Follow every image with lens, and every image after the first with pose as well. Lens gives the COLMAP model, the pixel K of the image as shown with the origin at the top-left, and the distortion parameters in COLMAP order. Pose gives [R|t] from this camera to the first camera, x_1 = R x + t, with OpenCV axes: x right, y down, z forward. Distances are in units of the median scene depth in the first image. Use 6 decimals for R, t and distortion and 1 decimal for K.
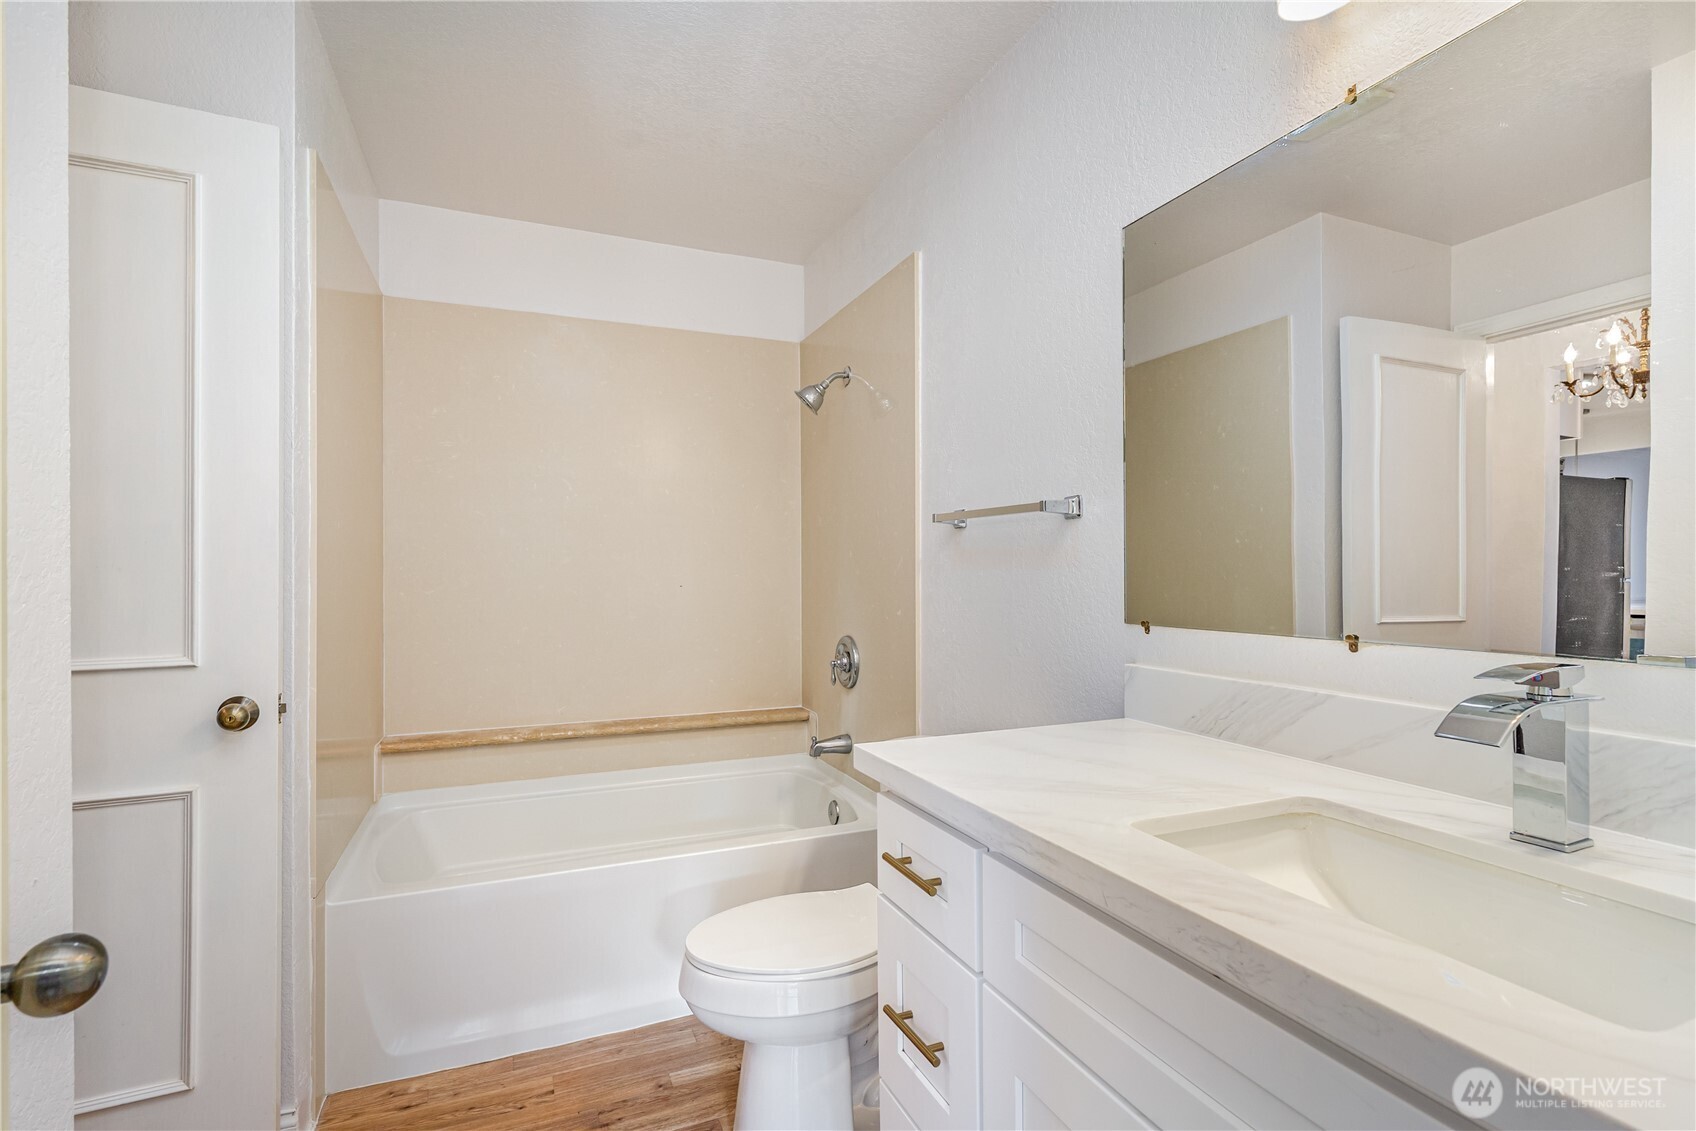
lens RADIAL K [[811.5, 0, 843.6], [0, 811.5, 562.0], [0, 0, 1]] dist [0.004294, -0.000030]
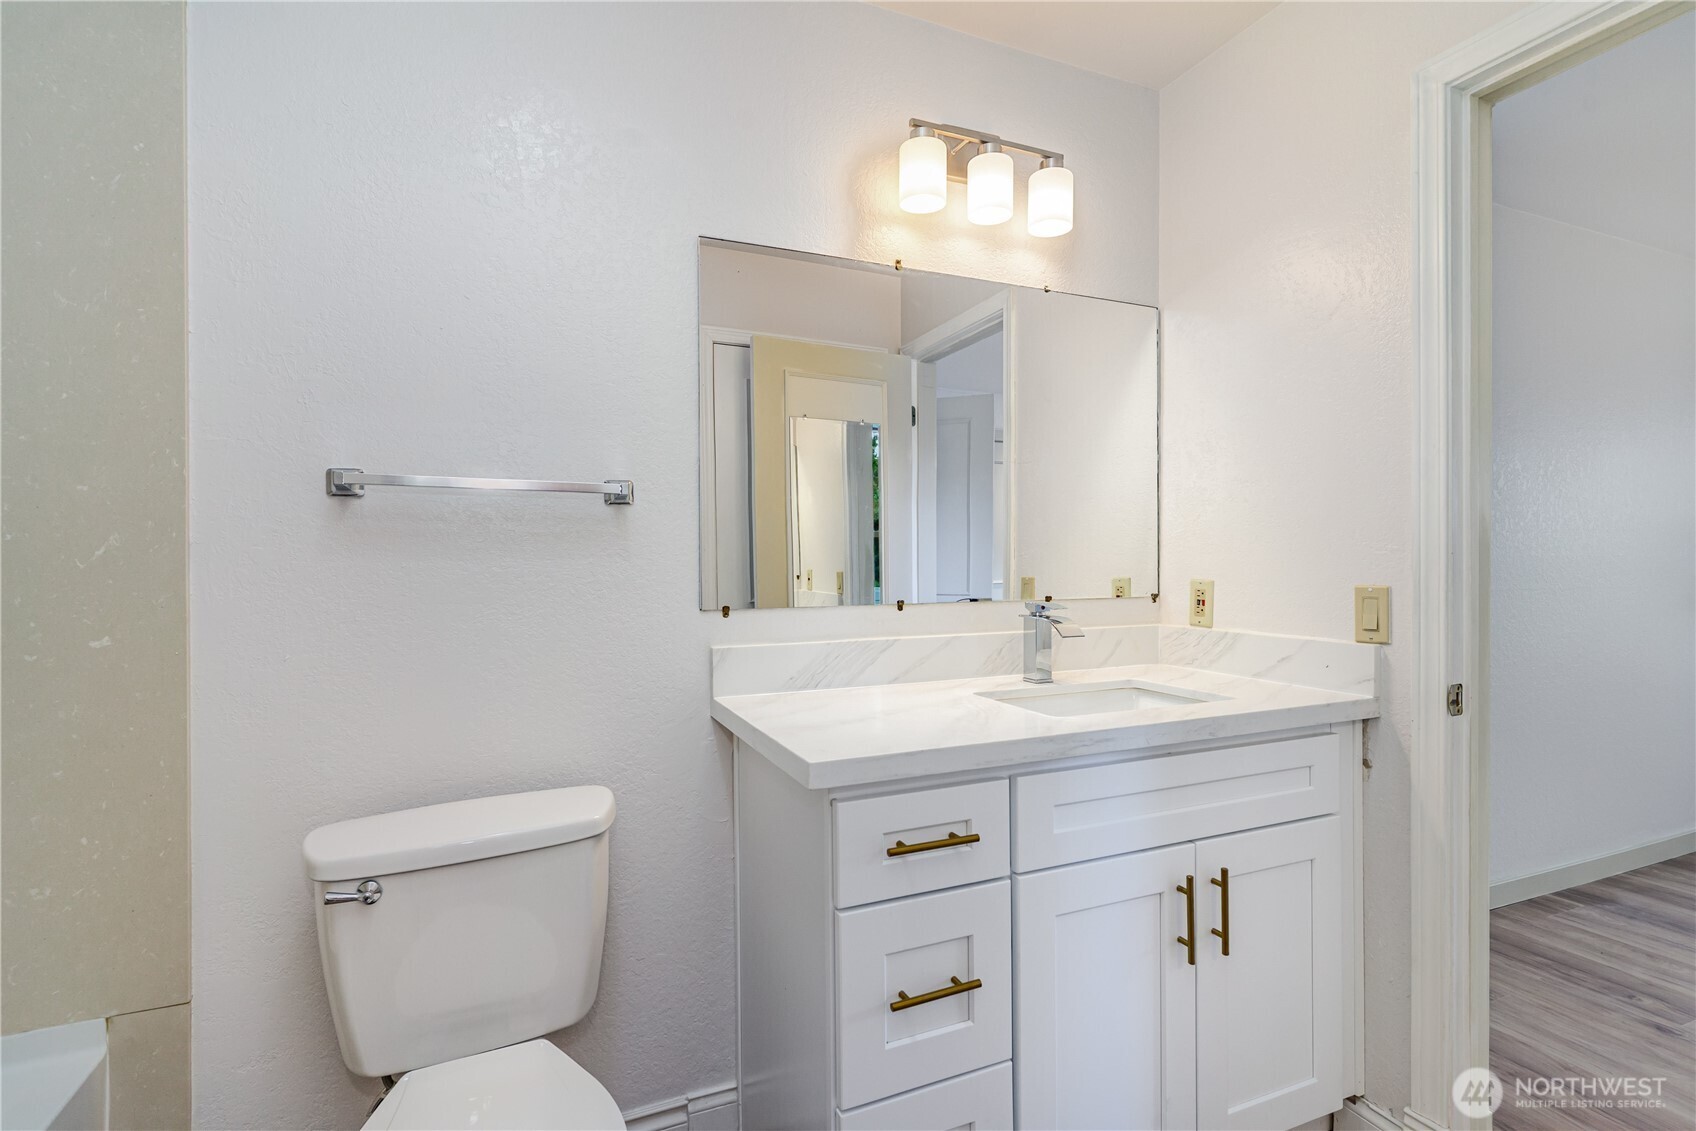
lens RADIAL K [[811.5, 0, 843.6], [0, 811.5, 562.0], [0, 0, 1]] dist [0.004294, -0.000030]
pose [[-0.026010, 0.000970, 0.999661, -0.960944], [-0.009503, 0.999954, -0.001218, 0.015618], [-0.999617, -0.009532, -0.026000, 1.127096]]
